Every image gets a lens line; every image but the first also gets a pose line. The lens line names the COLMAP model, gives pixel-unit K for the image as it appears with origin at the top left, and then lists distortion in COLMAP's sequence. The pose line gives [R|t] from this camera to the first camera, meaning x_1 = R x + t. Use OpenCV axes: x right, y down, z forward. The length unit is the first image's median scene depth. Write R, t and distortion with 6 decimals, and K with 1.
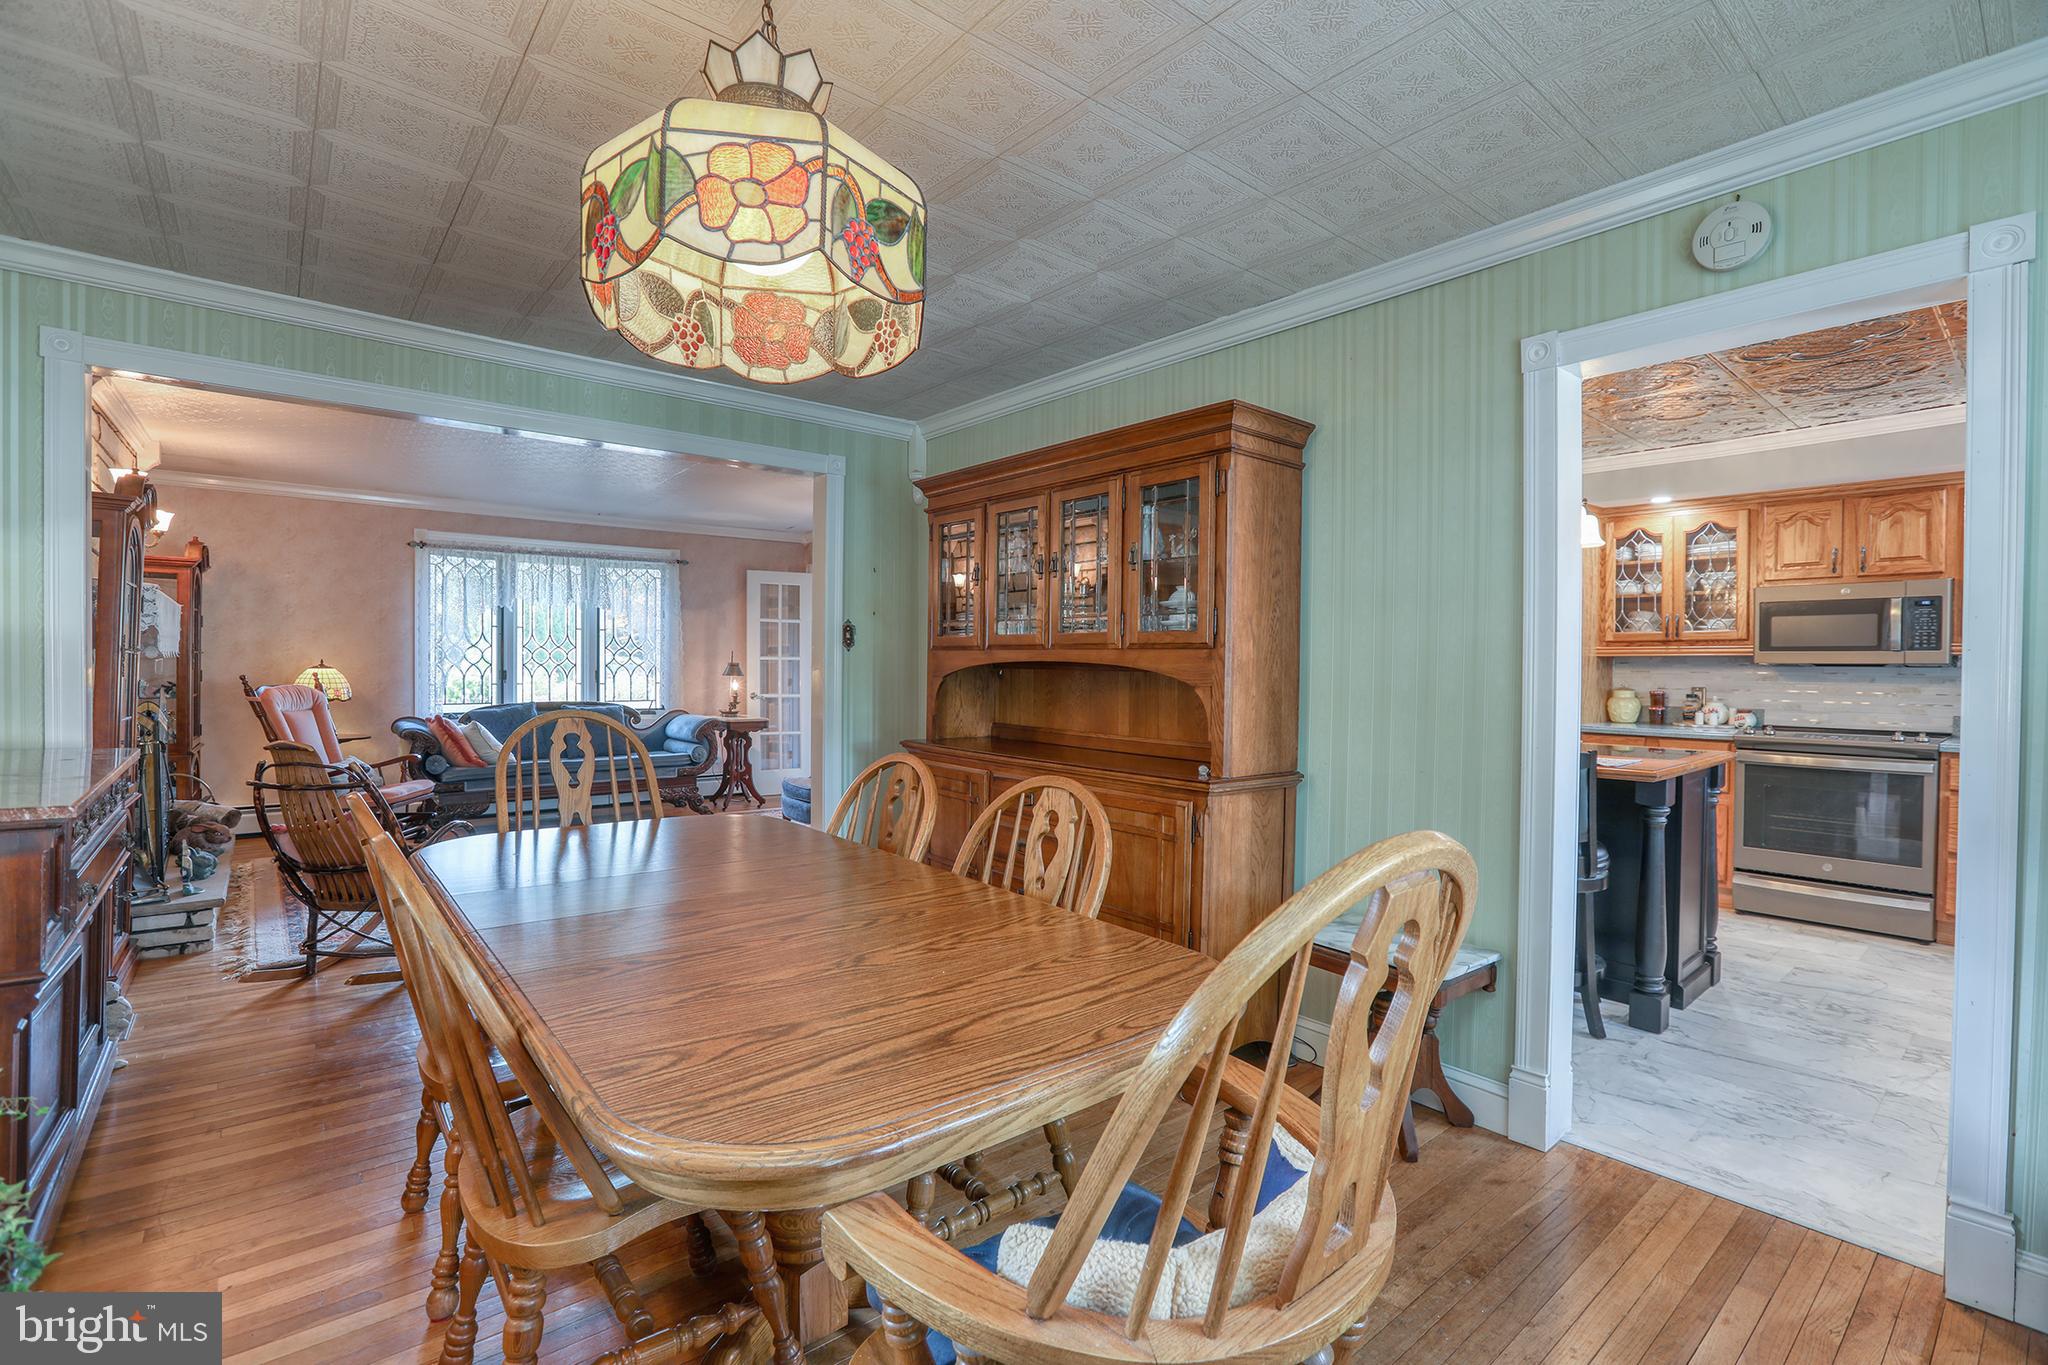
lens RADIAL K [[925.6, 0, 1031.0], [0, 925.6, 674.3], [0, 0, 1]] dist [-0.028471, 0.006195]
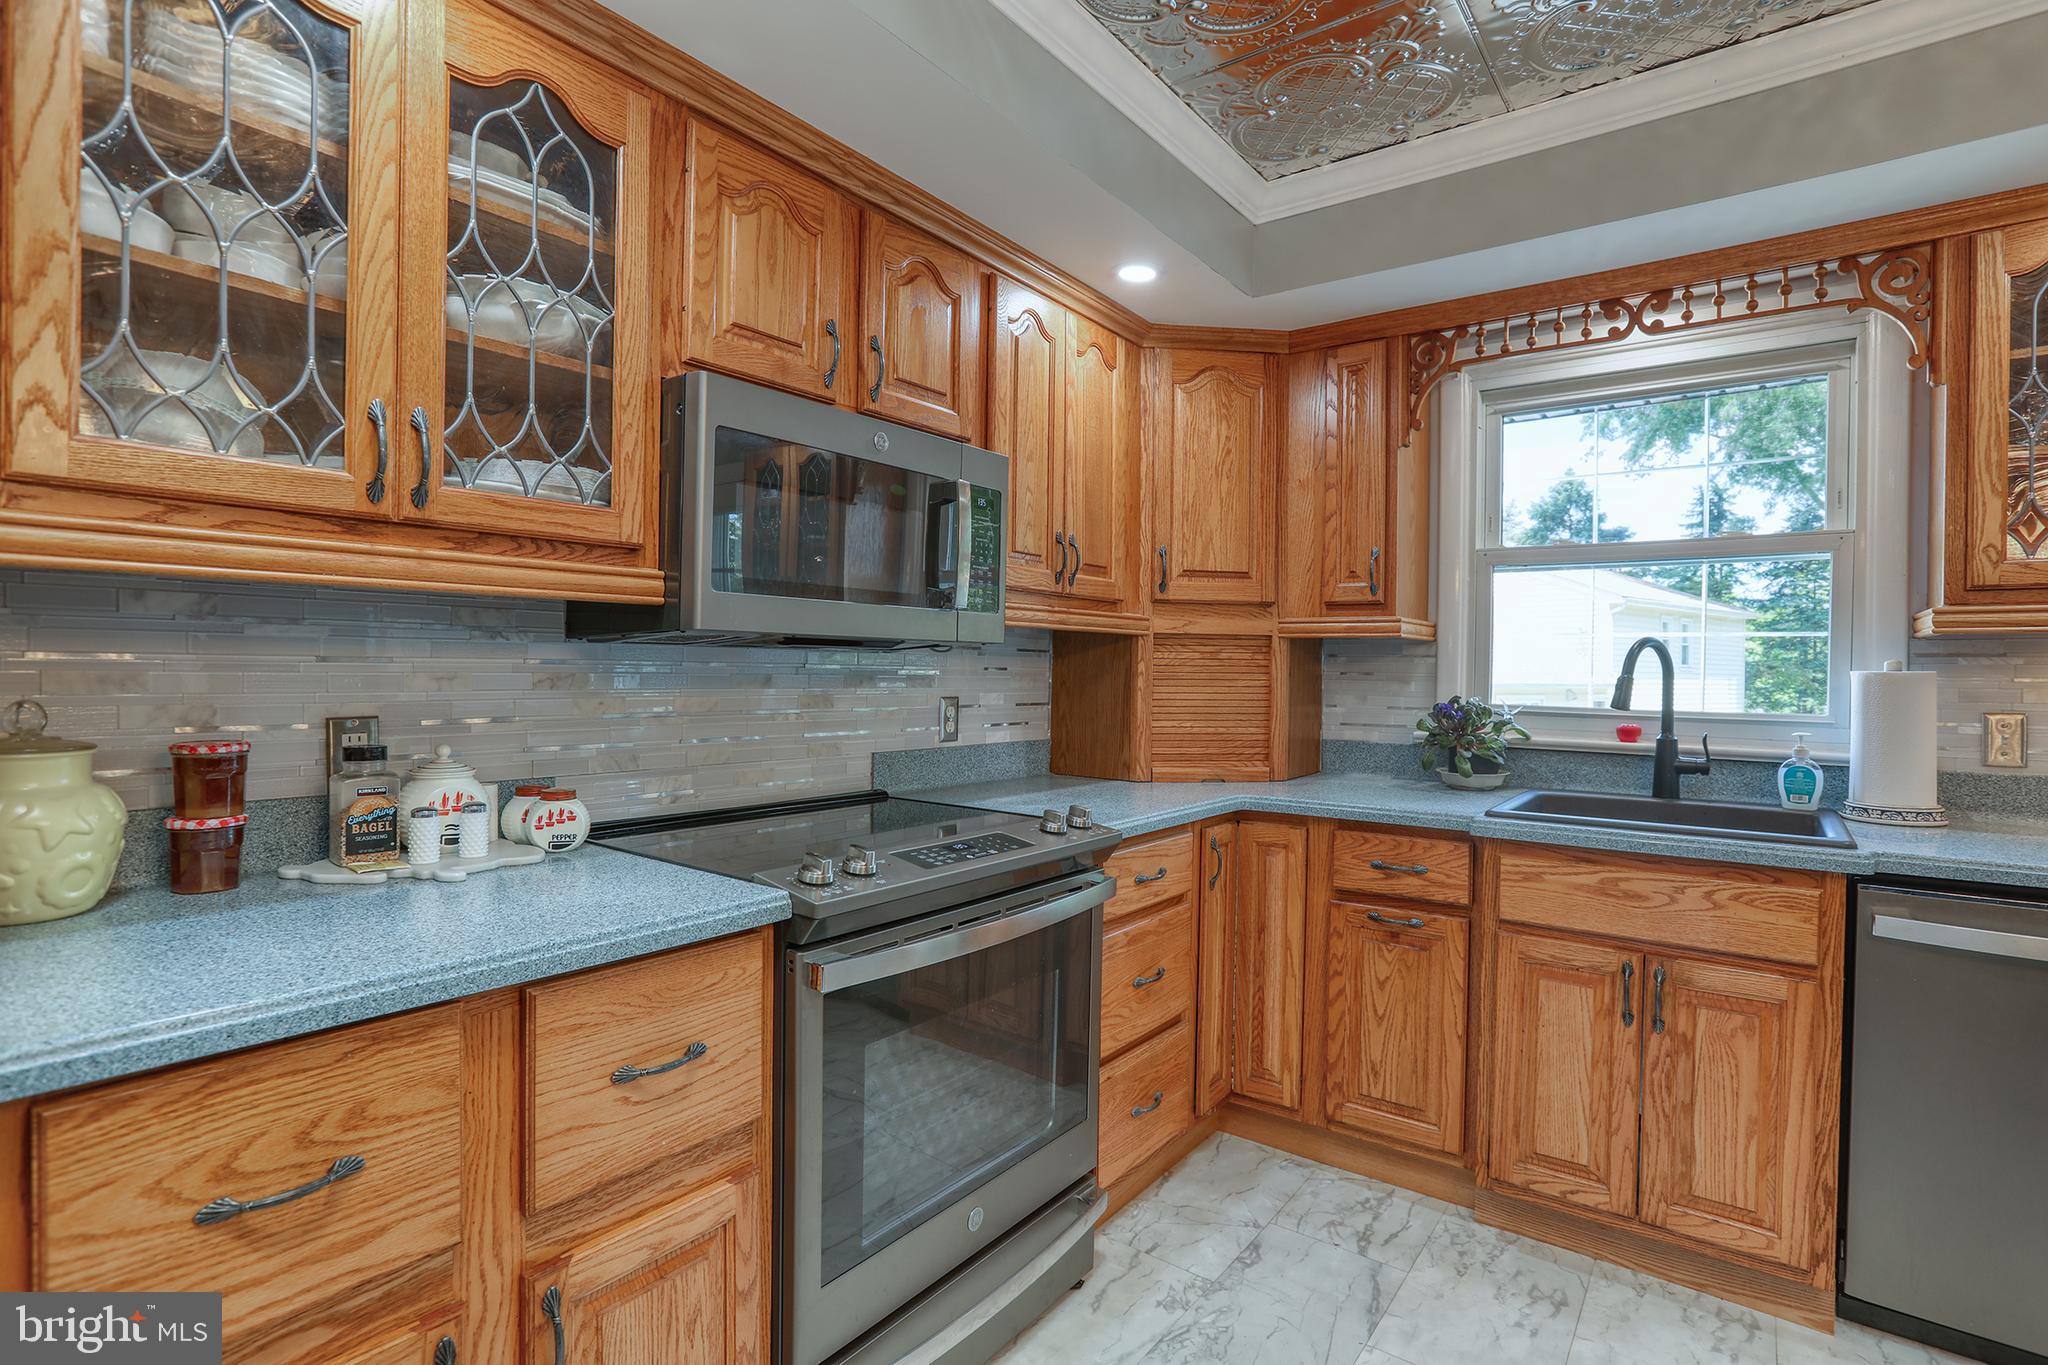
lens RADIAL K [[993.6, 0, 1019.6], [0, 993.6, 672.1], [0, 0, 1]] dist [-0.032350, 0.009088]
pose [[-0.213547, -0.019510, 0.976738, 0.447308], [-0.009622, 0.999794, 0.017867, -0.005373], [-0.976885, -0.005583, -0.213691, 0.935336]]
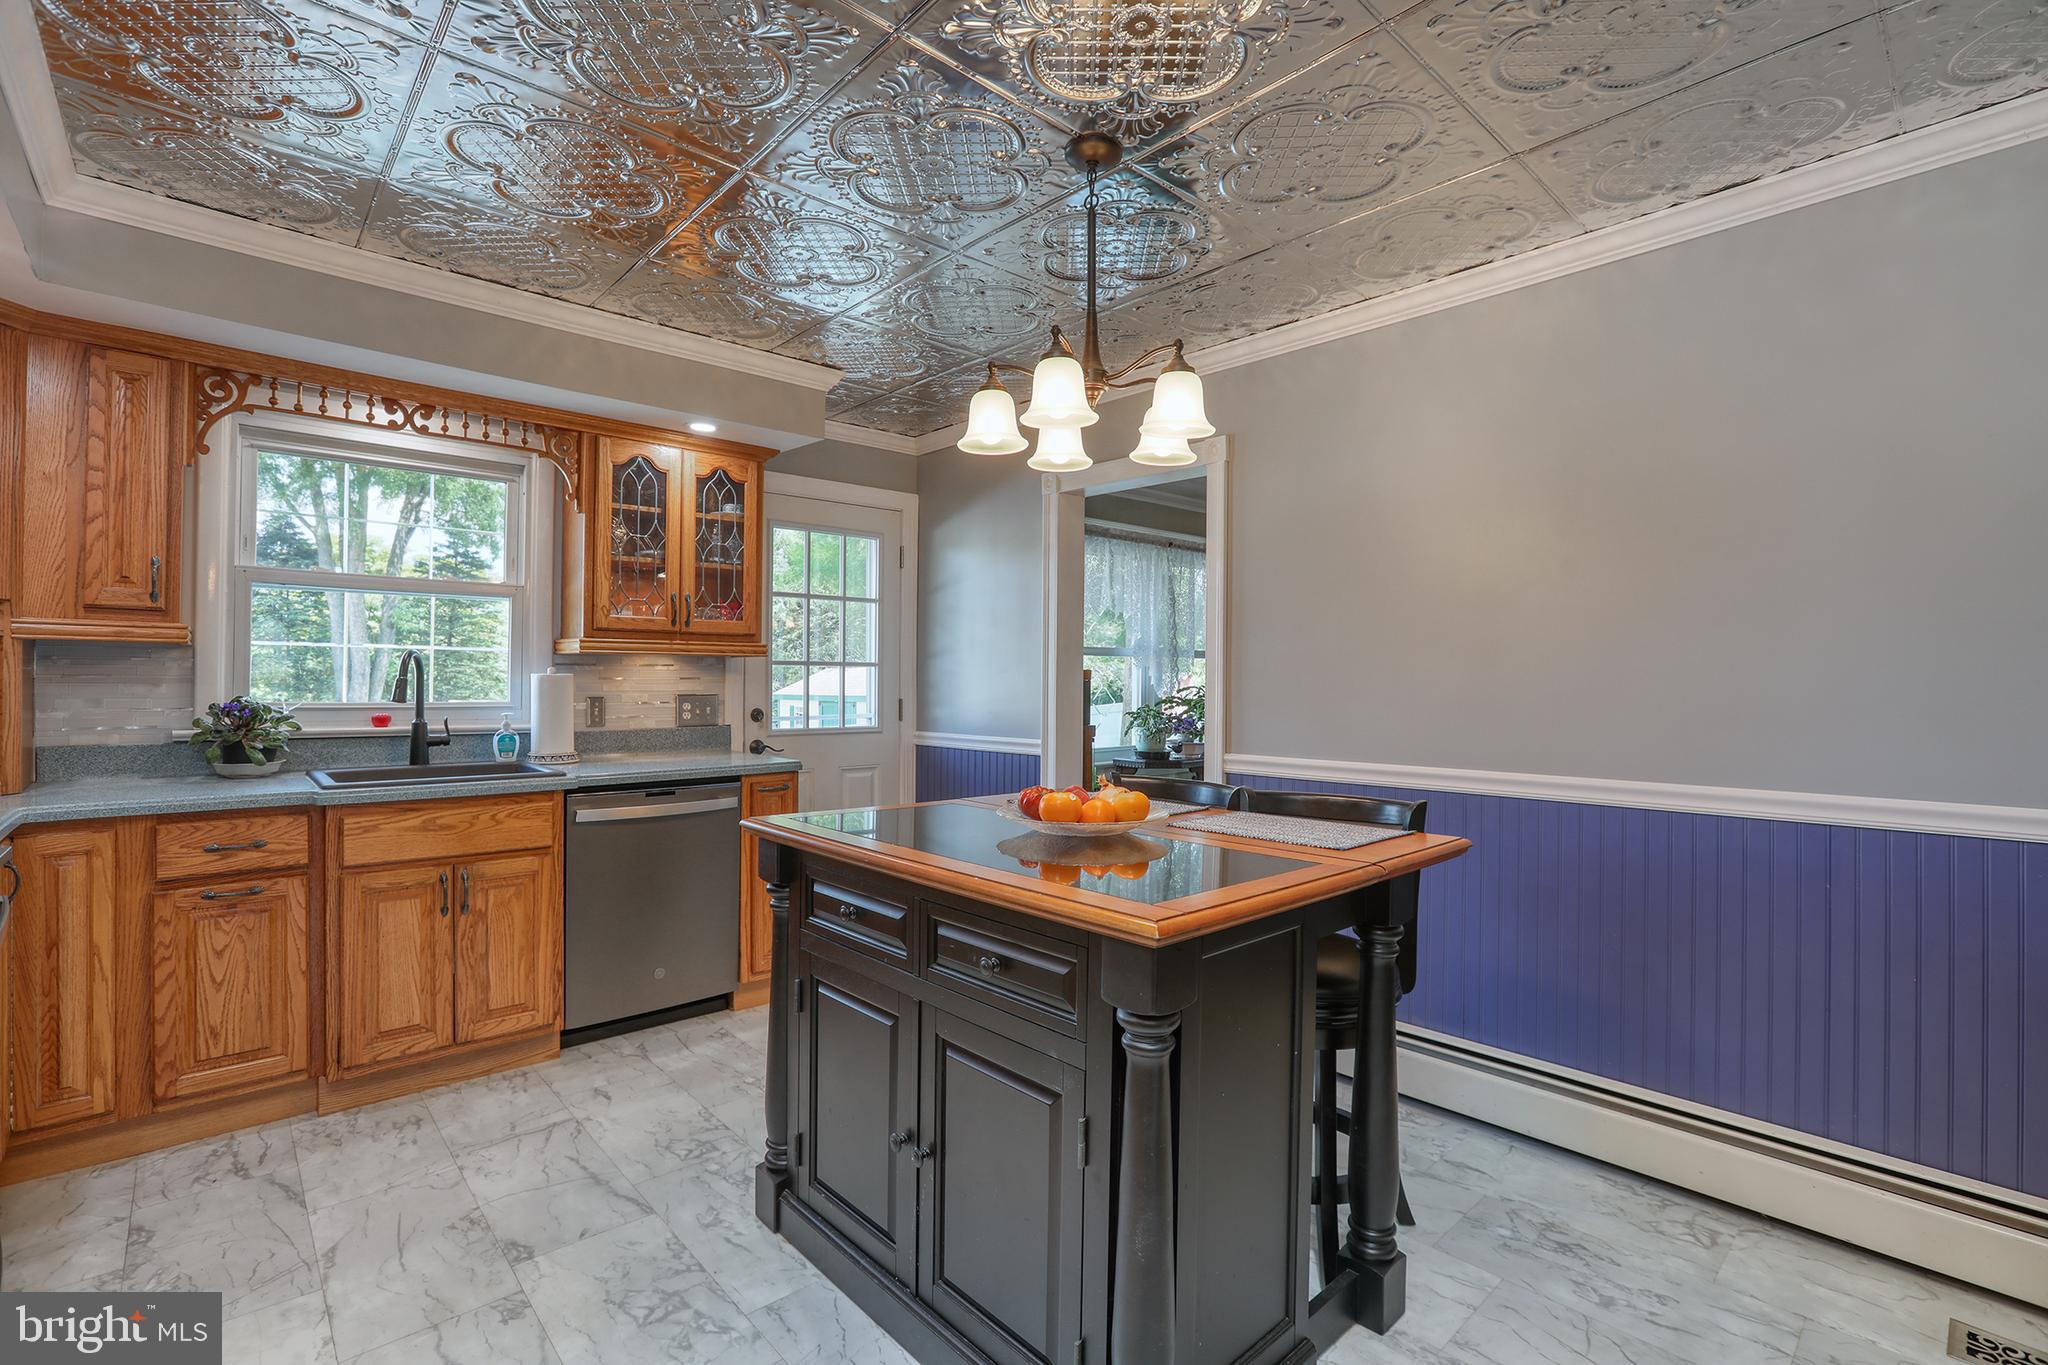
lens RADIAL K [[925.6, 0, 1029.5], [0, 925.6, 679.1], [0, 0, 1]] dist [-0.028471, 0.006195]
pose [[-0.999068, -0.018744, -0.038874, 0.455536], [-0.018803, 0.999823, 0.001147, -0.005426], [0.038846, 0.001877, -0.999243, 1.159105]]
